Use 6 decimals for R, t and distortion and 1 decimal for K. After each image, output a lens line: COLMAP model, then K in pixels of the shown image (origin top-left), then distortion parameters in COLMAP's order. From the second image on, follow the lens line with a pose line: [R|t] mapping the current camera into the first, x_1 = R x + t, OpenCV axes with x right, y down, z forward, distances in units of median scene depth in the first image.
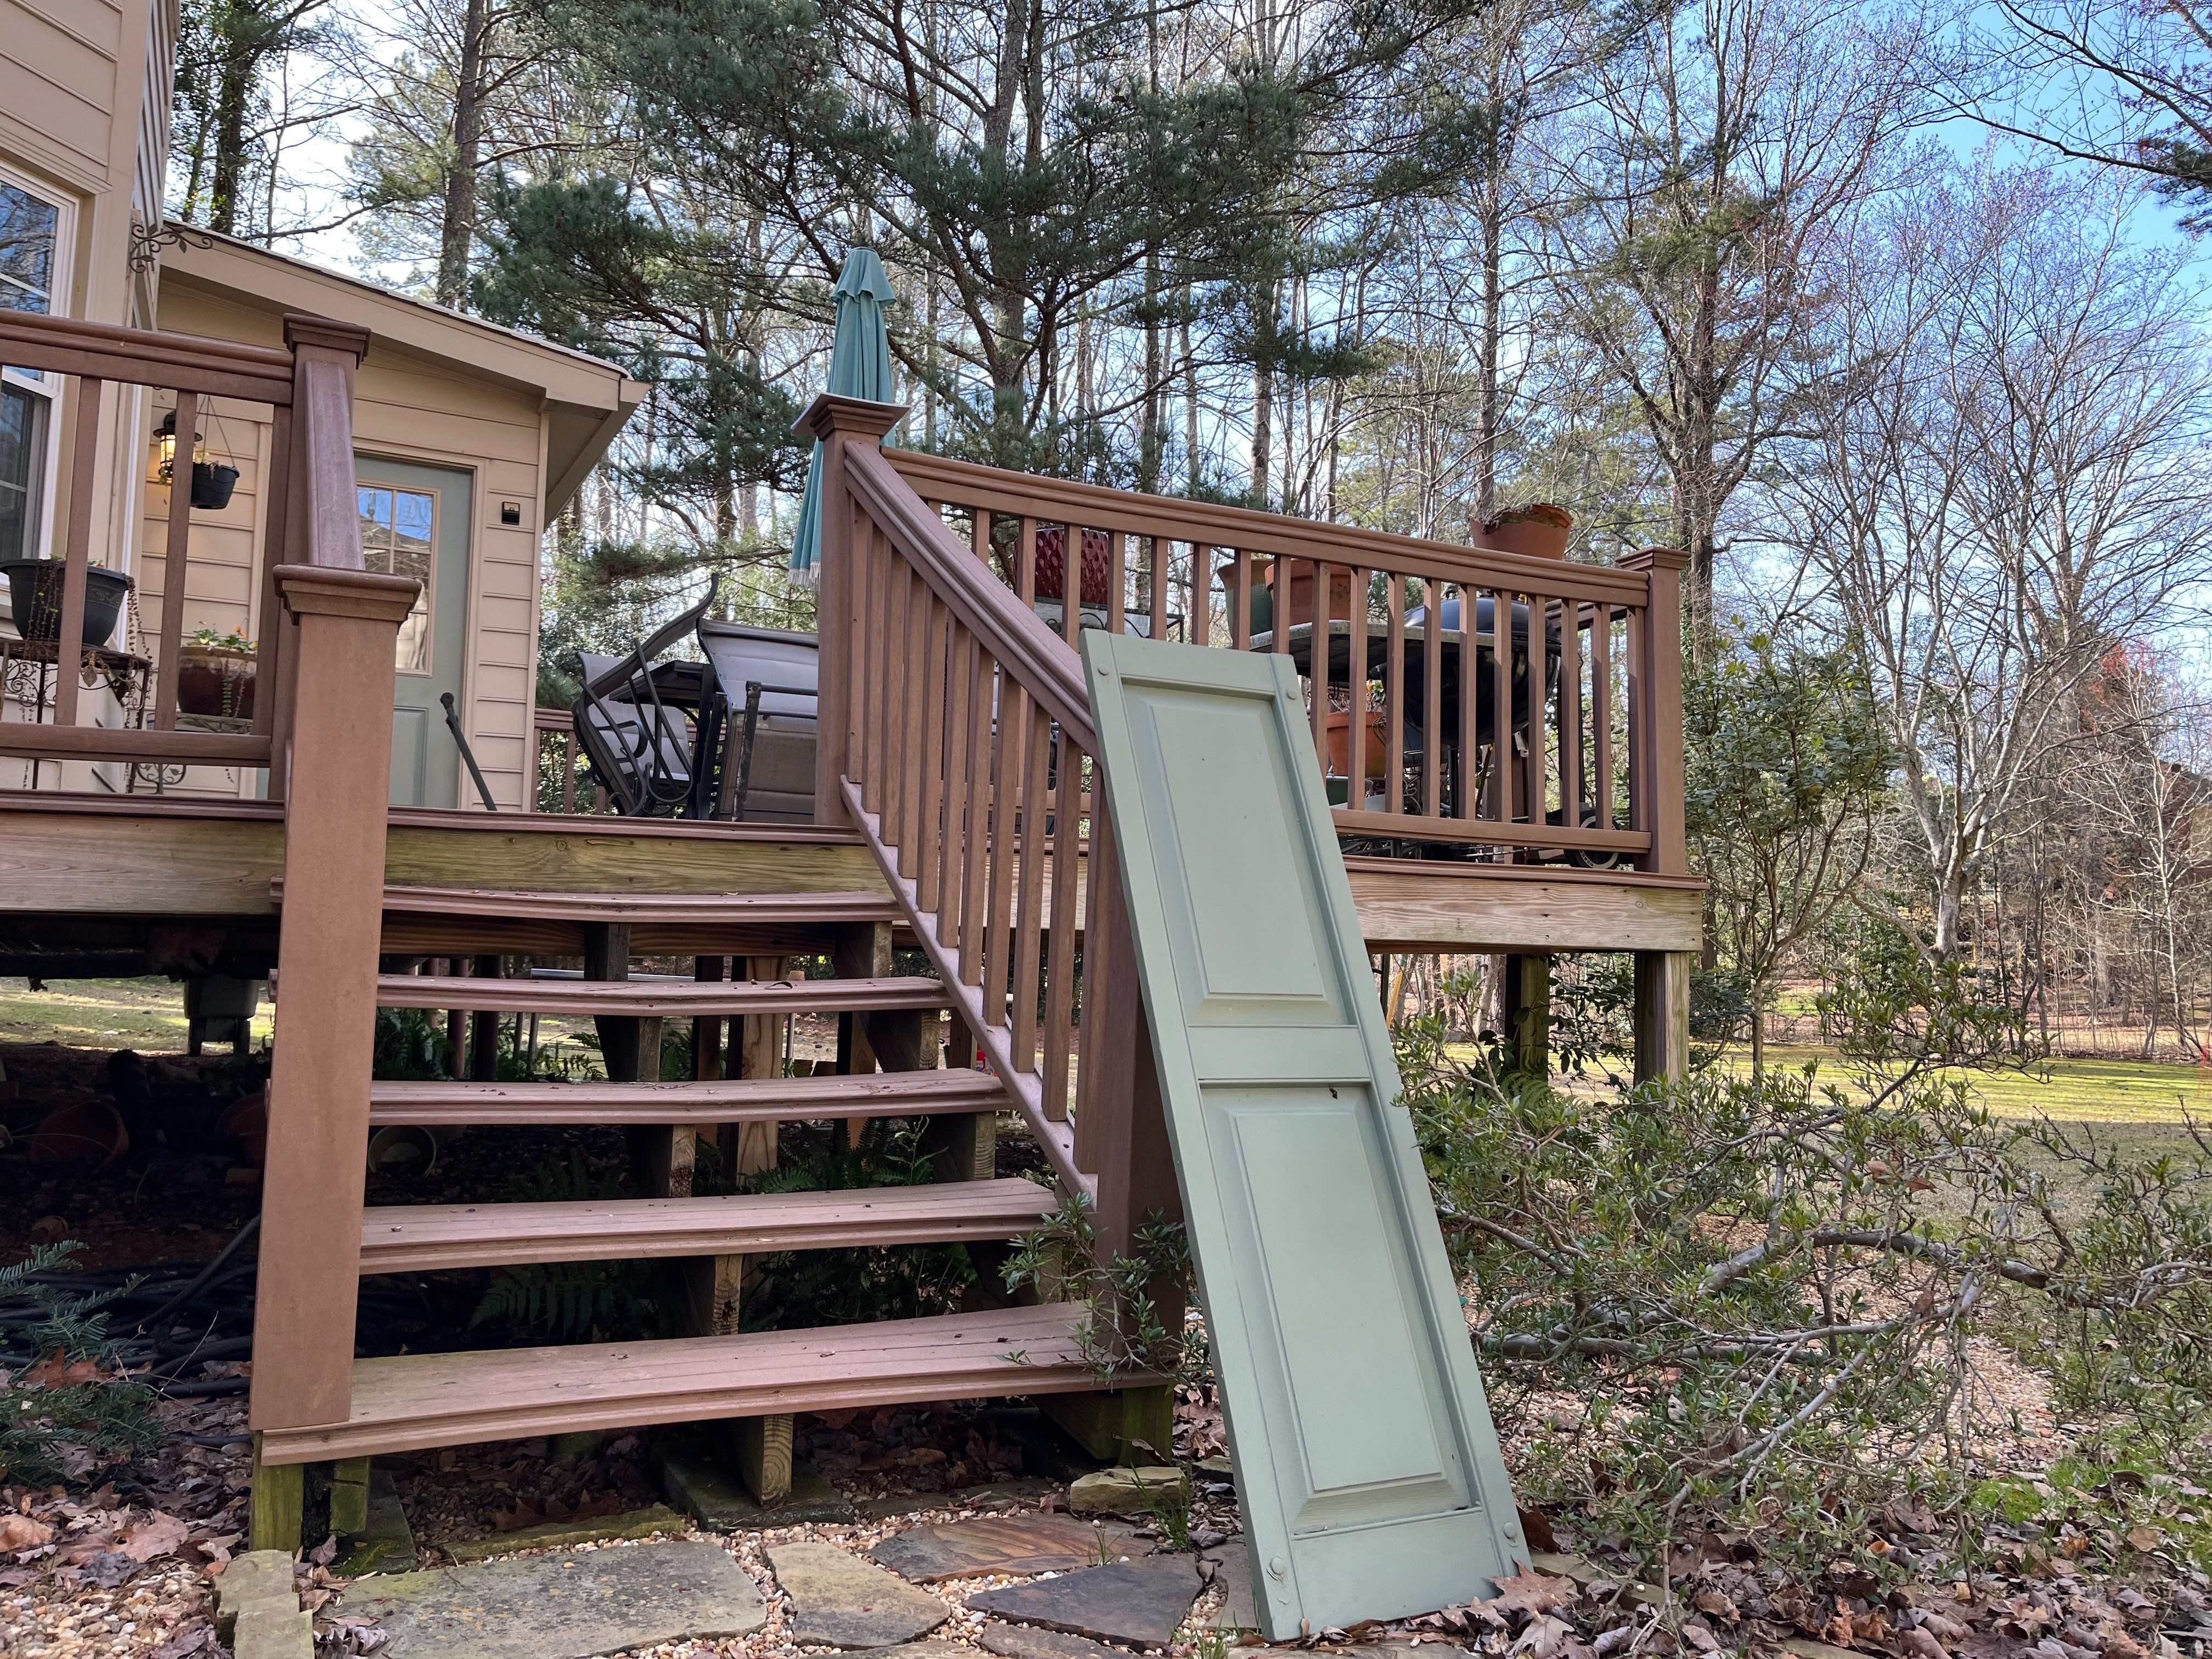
lens RADIAL K [[1662.7, 0, 1136.3], [0, 1662.7, 826.4], [0, 0, 1]] dist [0.071998, -0.098785]
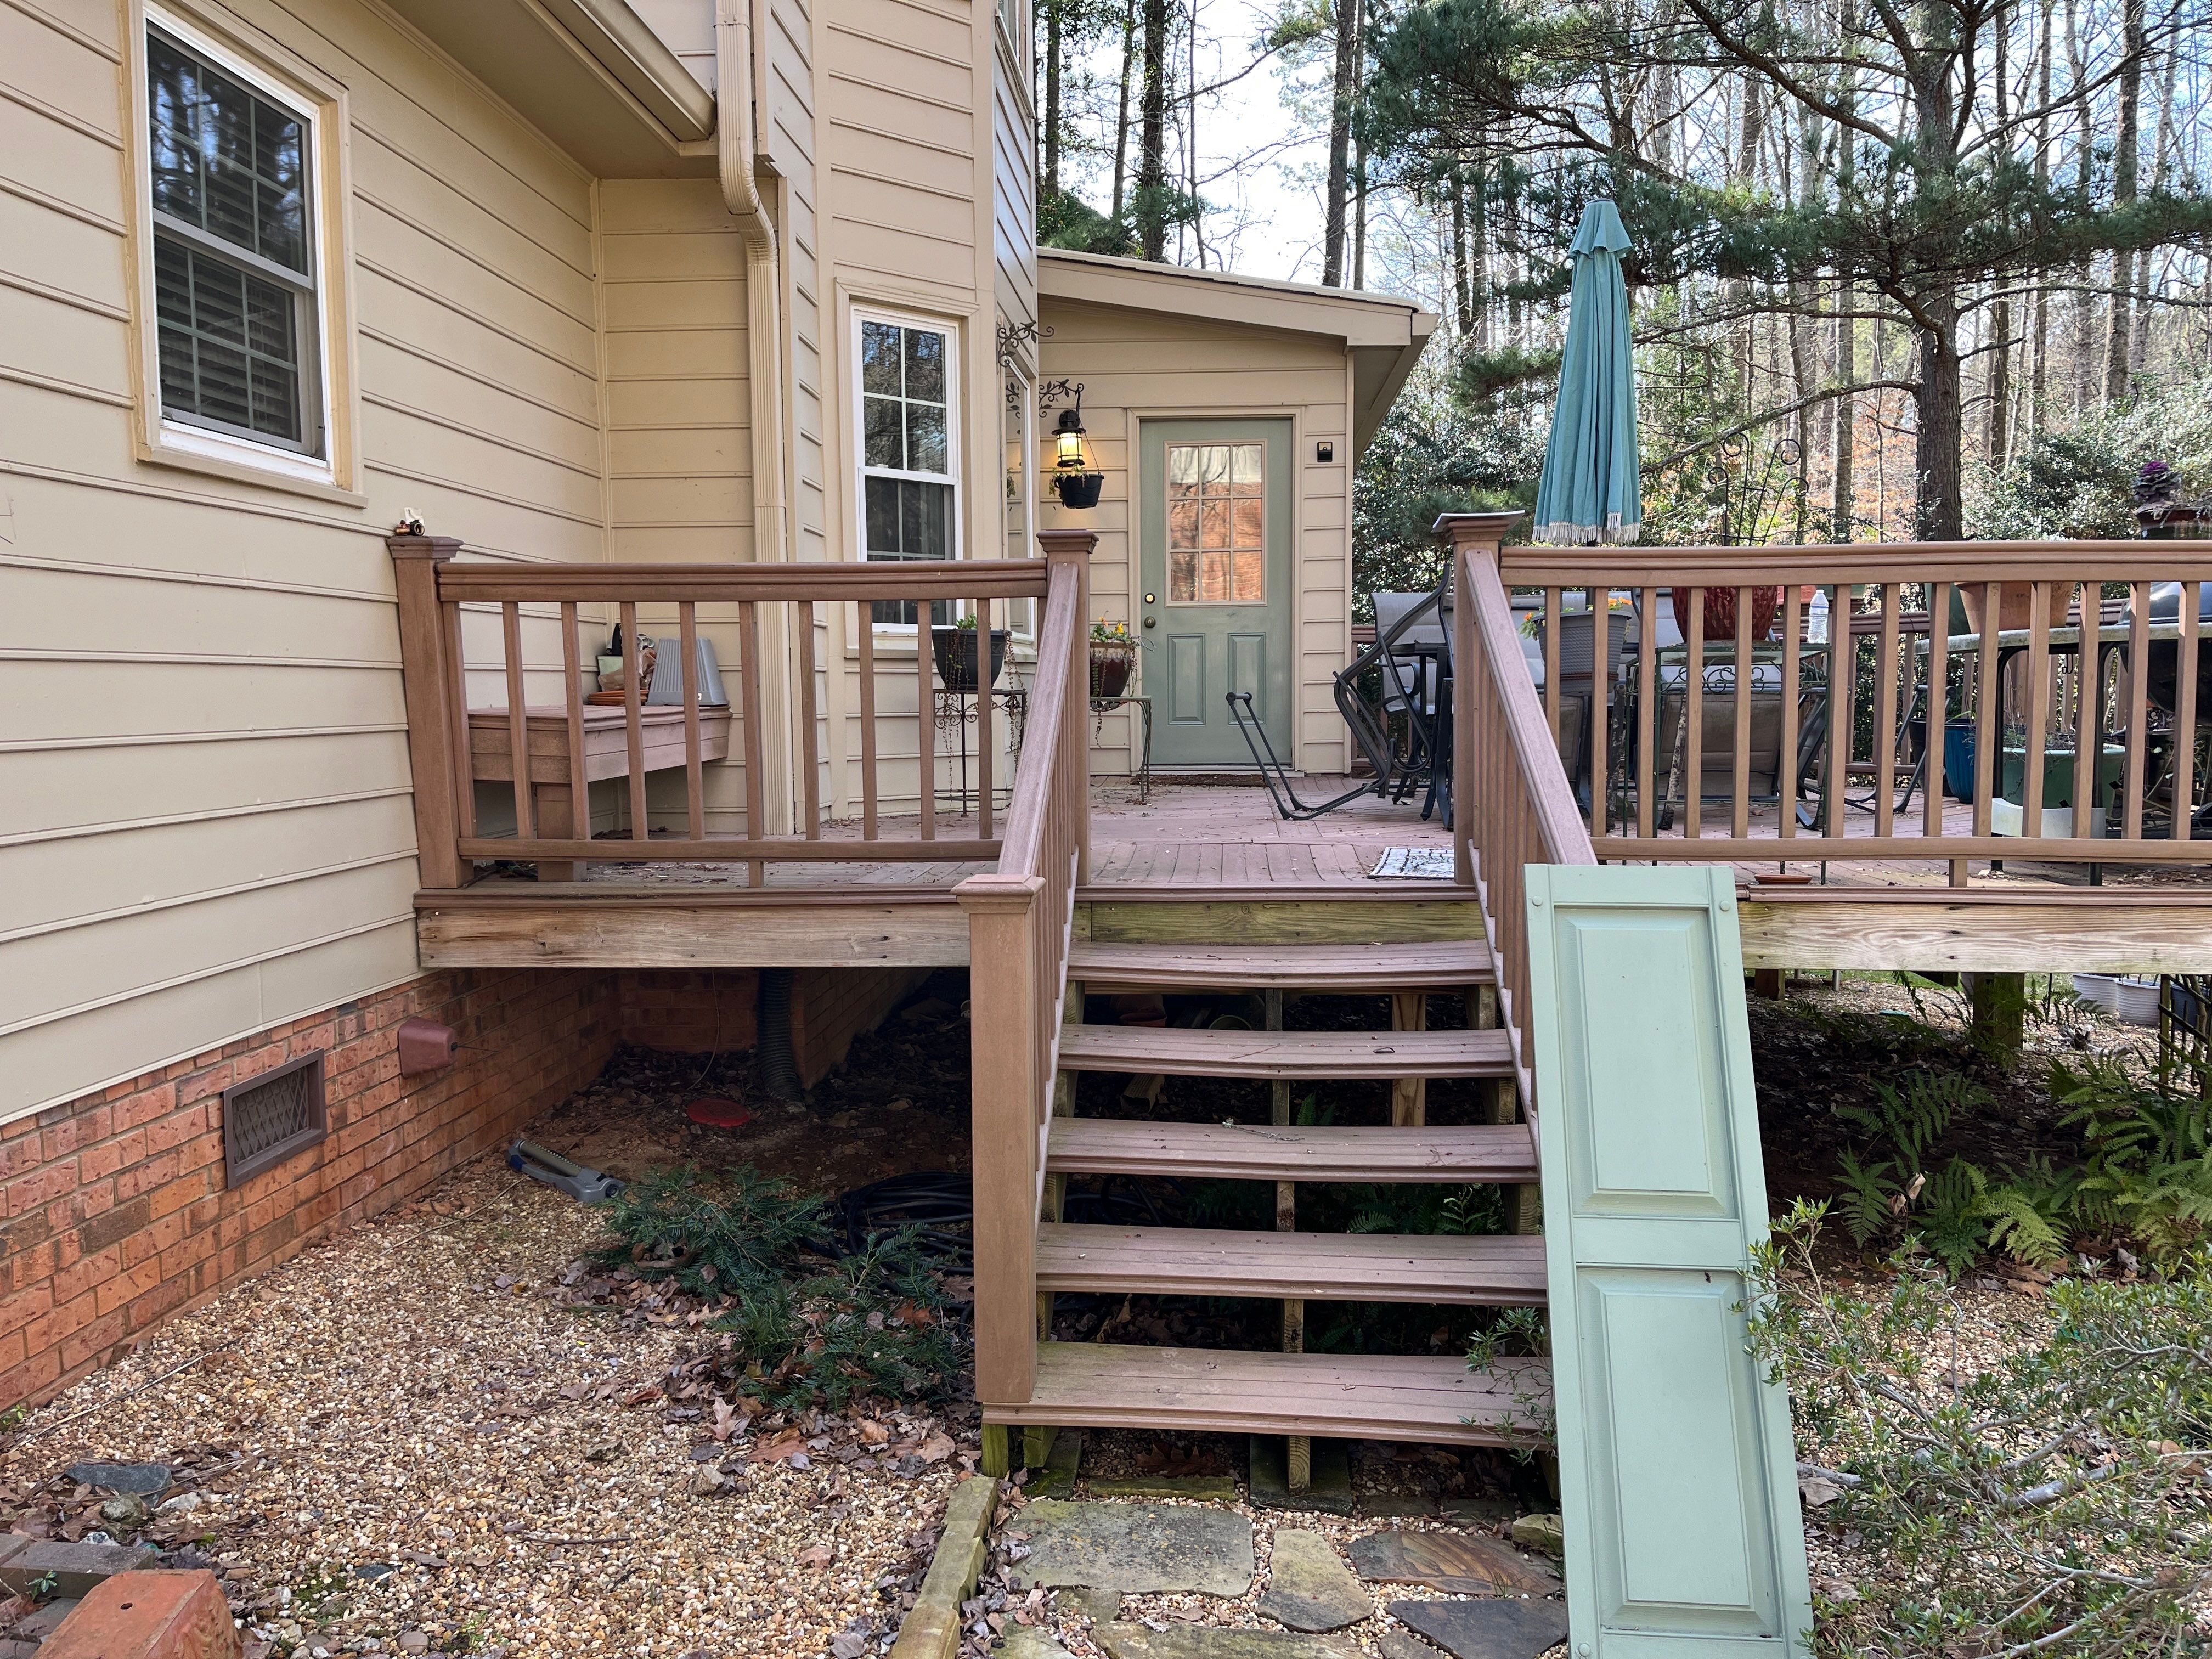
lens RADIAL K [[1664.3, 0, 1102.9], [0, 1664.3, 844.8], [0, 0, 1]] dist [0.017169, -0.003264]
pose [[0.845758, 0.019153, -0.533223, 0.417325], [0.066578, 0.987757, 0.141081, -0.379771], [0.529396, -0.154821, 0.834128, -0.213838]]
